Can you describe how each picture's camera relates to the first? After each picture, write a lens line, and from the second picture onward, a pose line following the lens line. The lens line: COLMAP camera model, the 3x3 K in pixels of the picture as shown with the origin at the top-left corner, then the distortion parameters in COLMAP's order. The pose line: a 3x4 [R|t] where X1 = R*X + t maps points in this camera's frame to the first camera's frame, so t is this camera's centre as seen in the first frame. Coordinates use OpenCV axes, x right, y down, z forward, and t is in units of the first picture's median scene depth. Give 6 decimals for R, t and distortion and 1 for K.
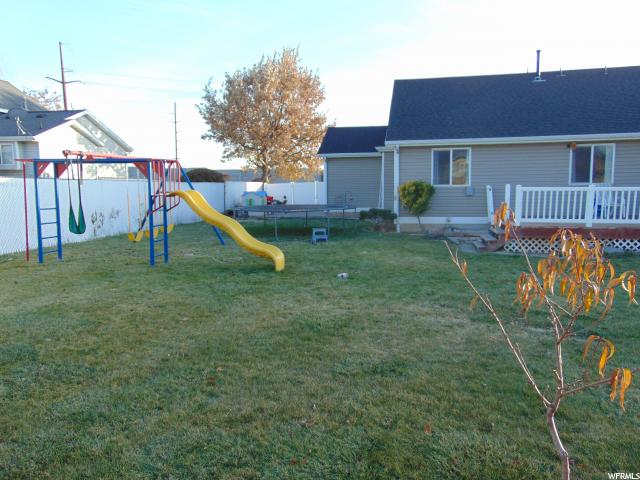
lens RADIAL K [[508.1, 0, 301.7], [0, 508.1, 223.3], [0, 0, 1]] dist [-0.050941, 0.149471]
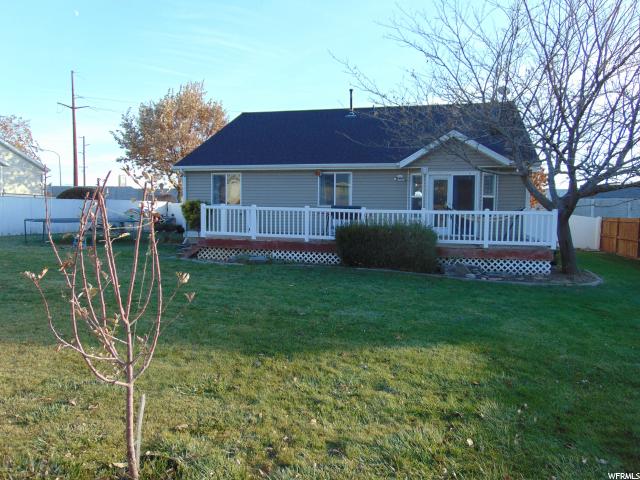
lens RADIAL K [[484.4, 0, 320.0], [0, 484.4, 240.0], [0, 0, 1]] dist [-0.047304, 0.090371]
pose [[0.999344, 0.020556, -0.029823, 0.365915], [-0.020712, 0.999773, -0.004930, 0.005092], [0.029715, 0.005545, 0.999543, -0.074731]]
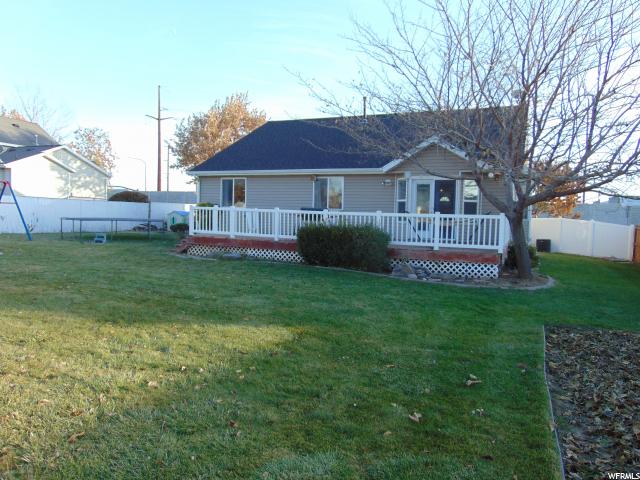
lens RADIAL K [[484.4, 0, 320.0], [0, 484.4, 240.0], [0, 0, 1]] dist [-0.047304, 0.090371]
pose [[0.979441, 0.041971, -0.197317, 0.503413], [-0.045267, 0.998900, -0.012221, 0.008446], [0.196587, 0.020902, 0.980264, -0.097774]]
